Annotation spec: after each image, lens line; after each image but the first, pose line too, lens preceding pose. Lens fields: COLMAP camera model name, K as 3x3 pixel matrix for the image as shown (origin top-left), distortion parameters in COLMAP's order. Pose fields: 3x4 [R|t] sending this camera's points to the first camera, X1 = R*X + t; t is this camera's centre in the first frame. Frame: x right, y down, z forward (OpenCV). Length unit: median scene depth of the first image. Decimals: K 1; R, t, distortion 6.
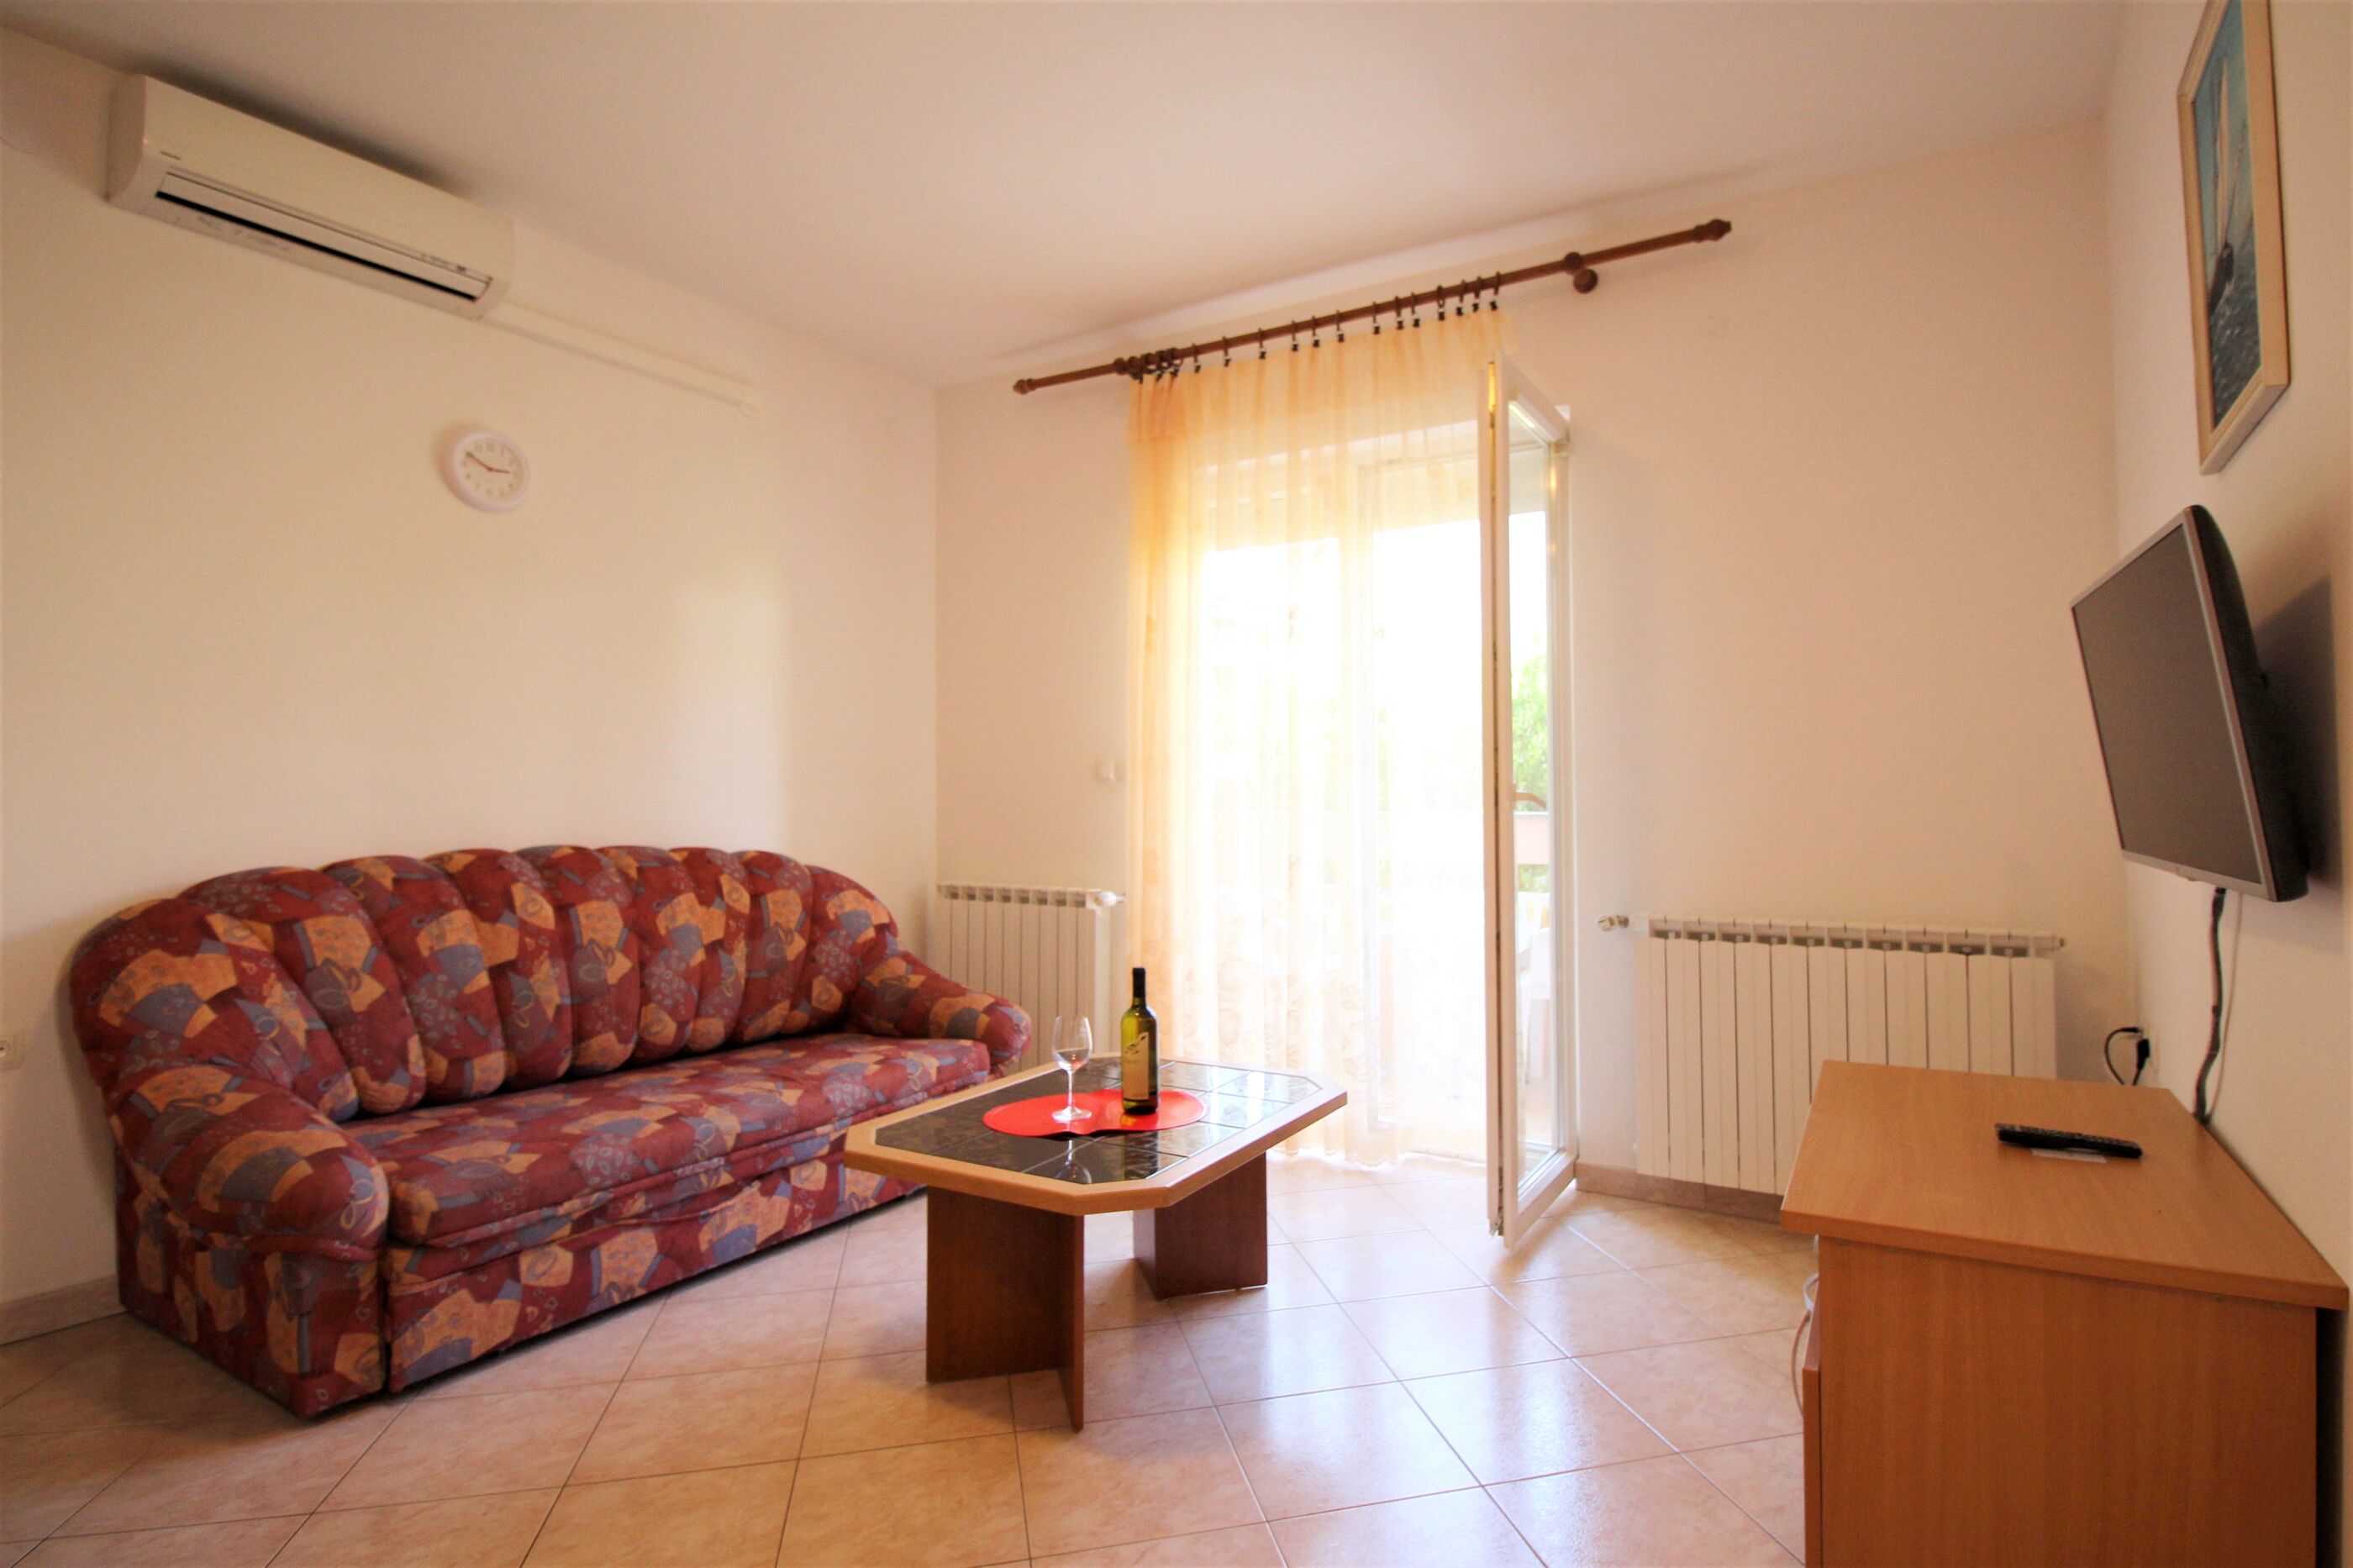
lens RADIAL K [[820.8, 0, 1176.5], [0, 820.8, 784.0], [0, 0, 1]] dist [0.000946, -0.003935]
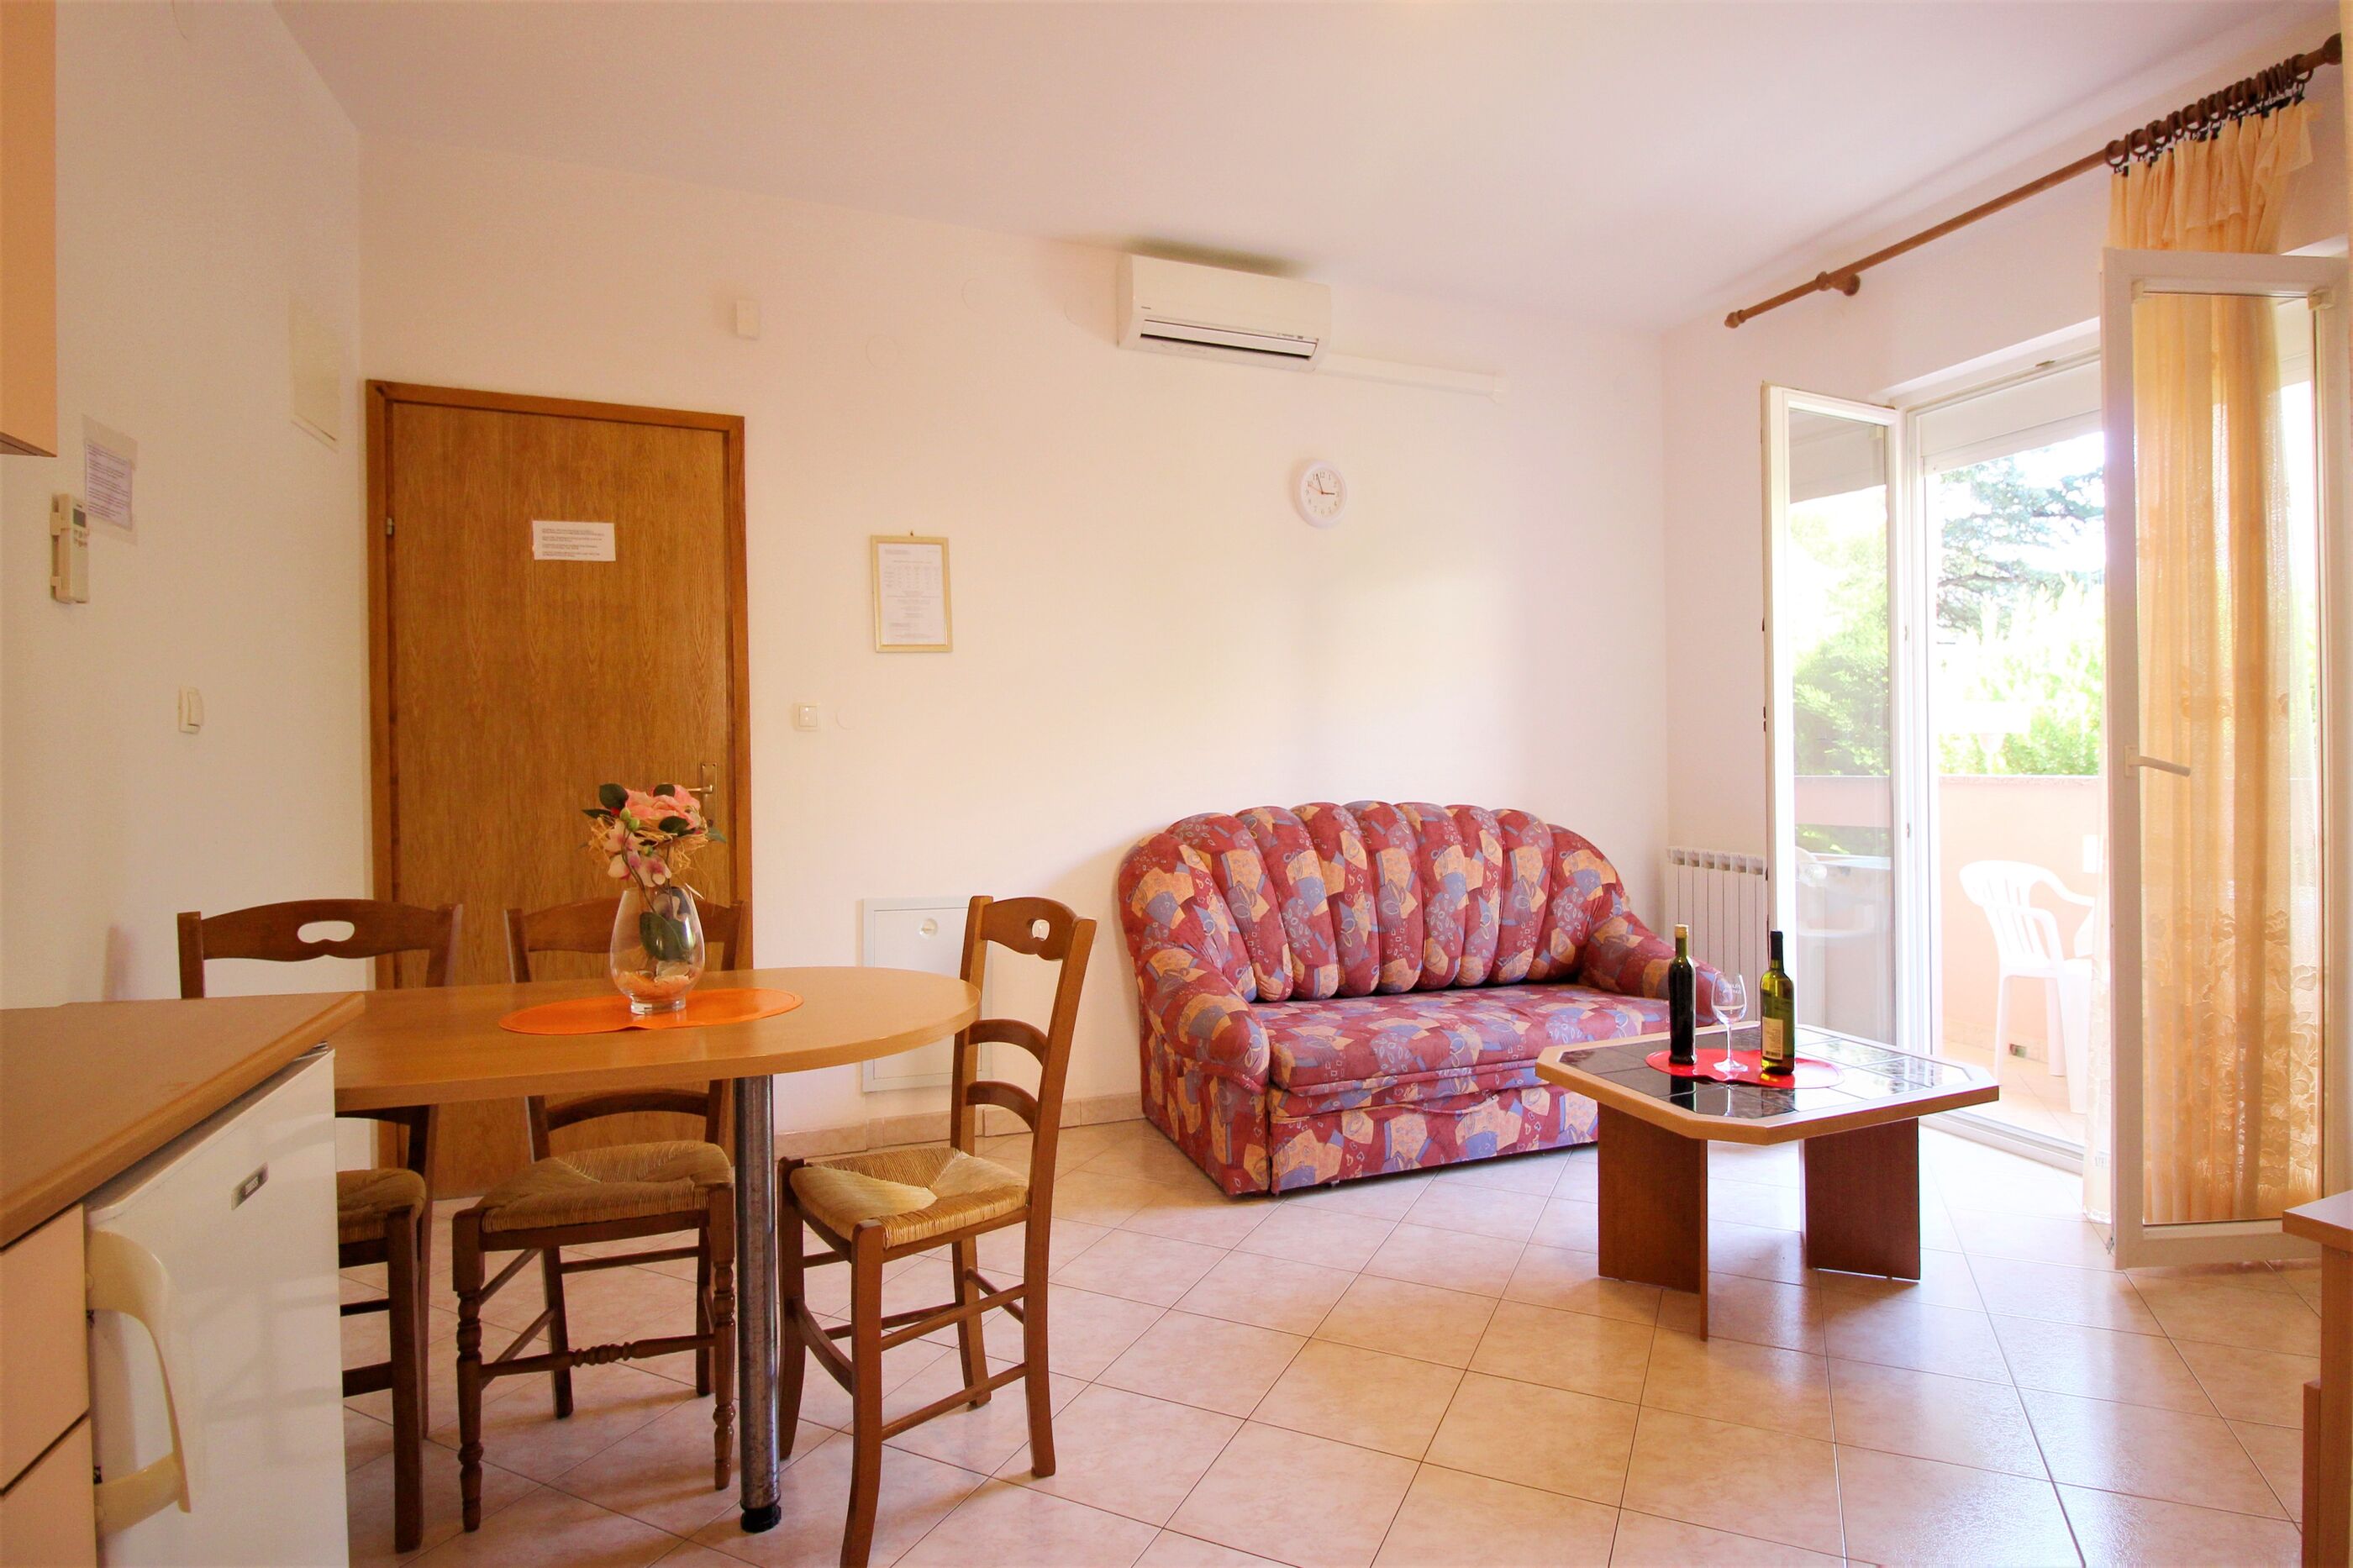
lens RADIAL K [[1161.1, 0, 1201.7], [0, 1161.1, 761.1], [0, 0, 1]] dist [0.000448, -0.015303]
pose [[0.659451, -0.003583, -0.751739, 0.401723], [0.022047, 0.999651, 0.014576, -0.015069], [0.751424, -0.026186, 0.659300, -0.337148]]
